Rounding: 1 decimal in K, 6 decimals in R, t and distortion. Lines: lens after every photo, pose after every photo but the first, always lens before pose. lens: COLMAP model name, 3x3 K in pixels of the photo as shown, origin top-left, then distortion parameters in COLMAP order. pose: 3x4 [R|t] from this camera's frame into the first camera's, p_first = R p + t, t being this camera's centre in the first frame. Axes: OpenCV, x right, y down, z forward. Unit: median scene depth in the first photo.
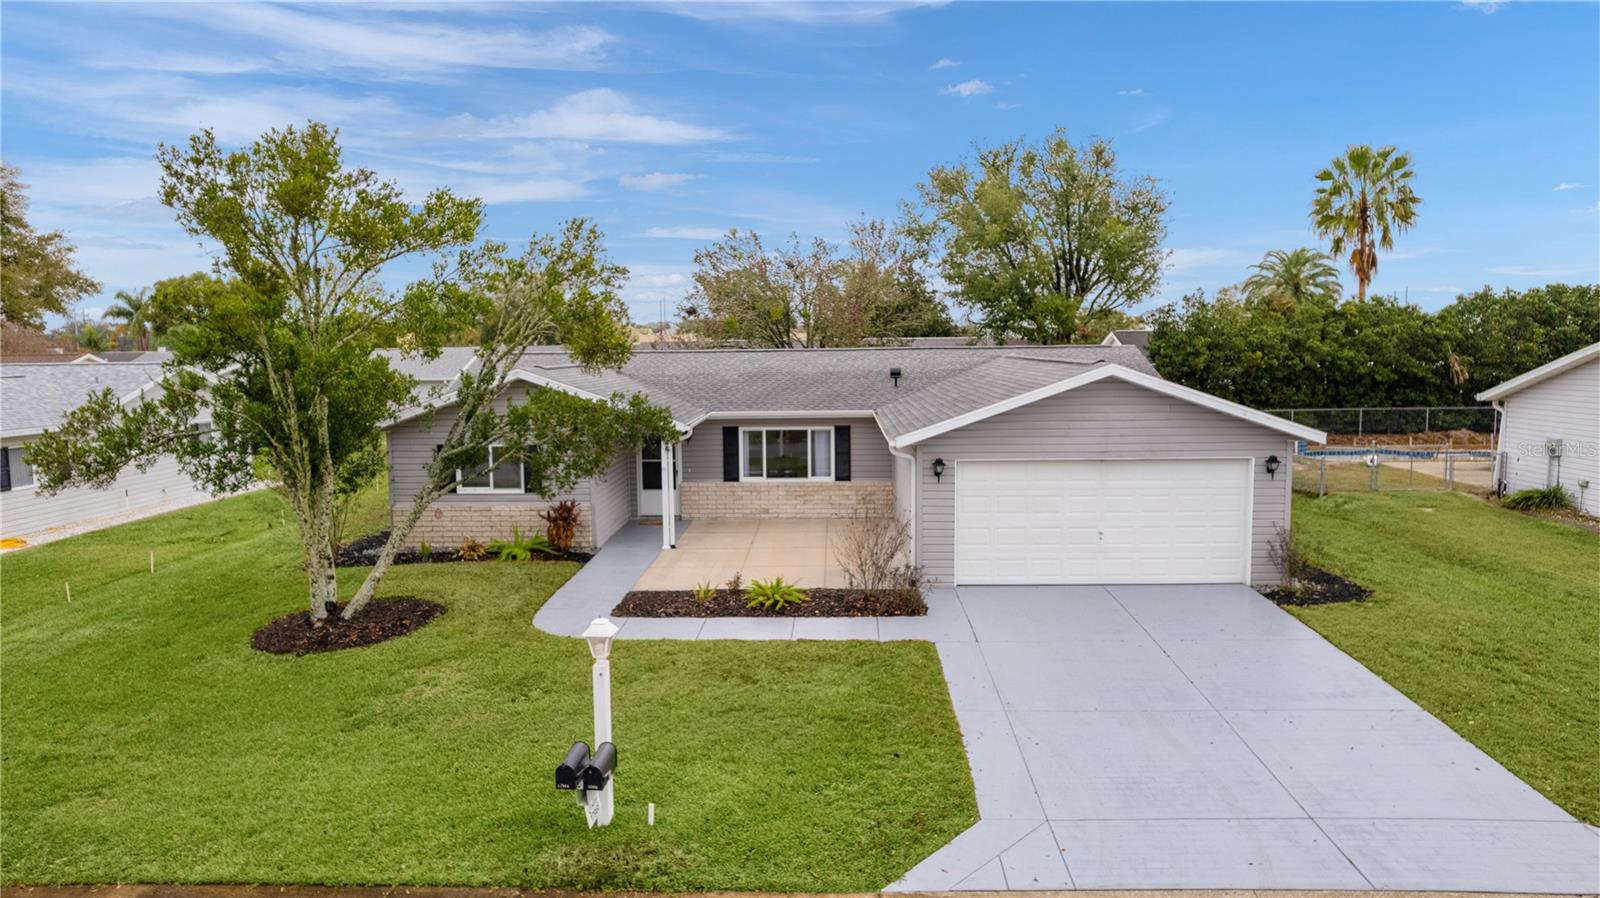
lens RADIAL K [[1012.8, 0, 808.5], [0, 1012.8, 440.0], [0, 0, 1]] dist [-0.030754, 0.005979]
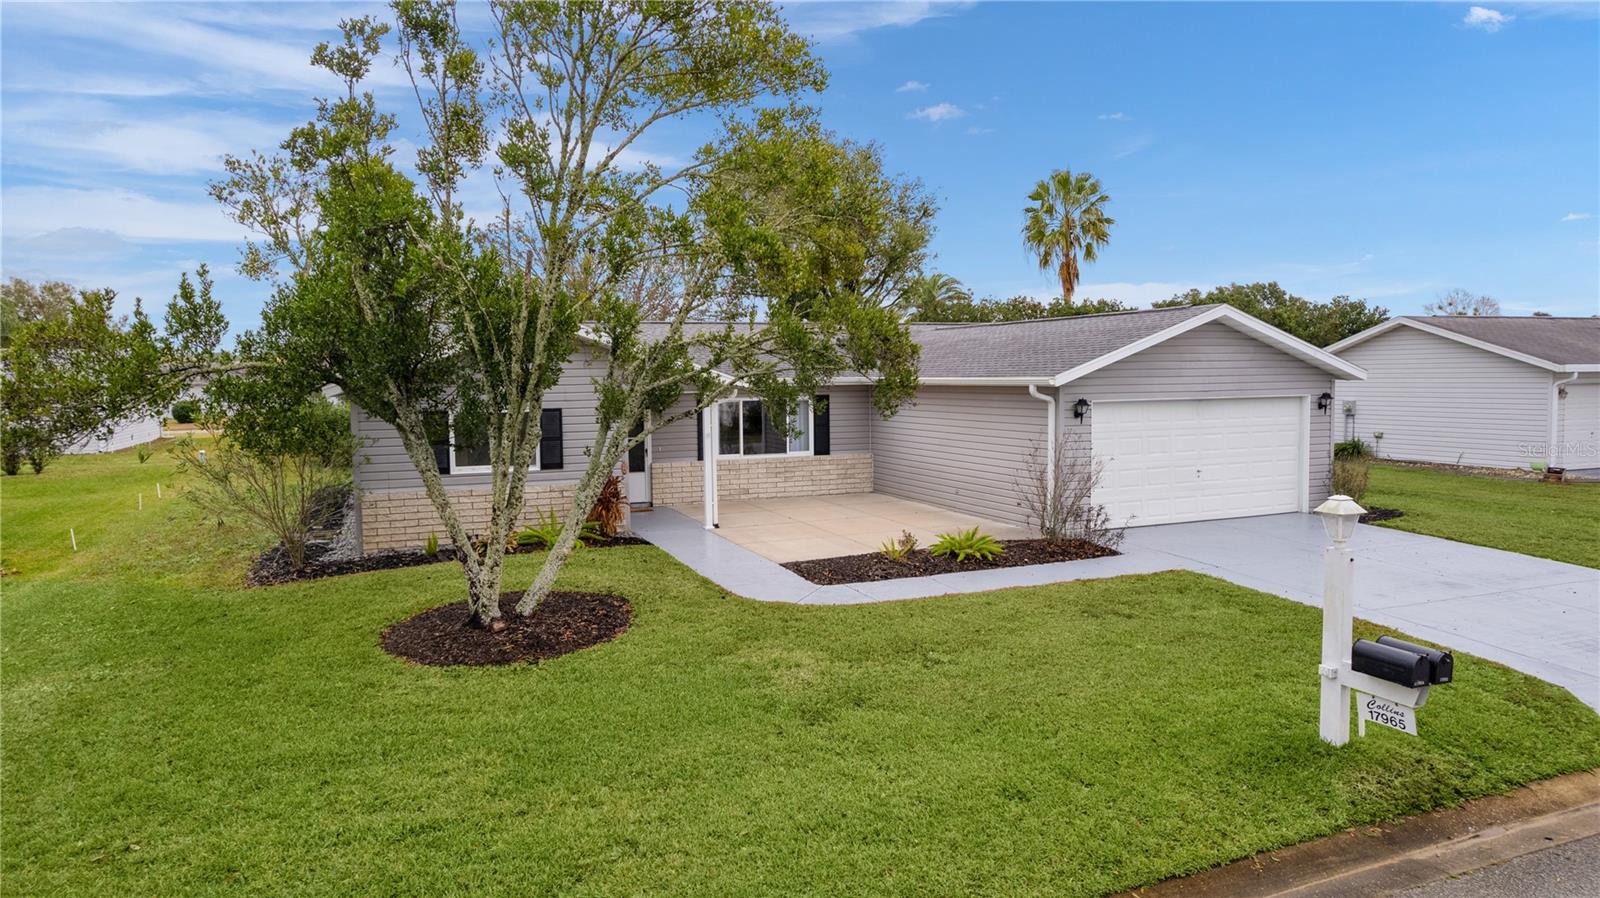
lens RADIAL K [[1012.8, 0, 802.4], [0, 1012.8, 458.4], [0, 0, 1]] dist [-0.030754, 0.005979]
pose [[0.911583, -0.035593, 0.409573, -0.506825], [0.042733, 0.999052, -0.008290, 0.070733], [-0.408890, 0.025059, 0.912240, 0.225025]]
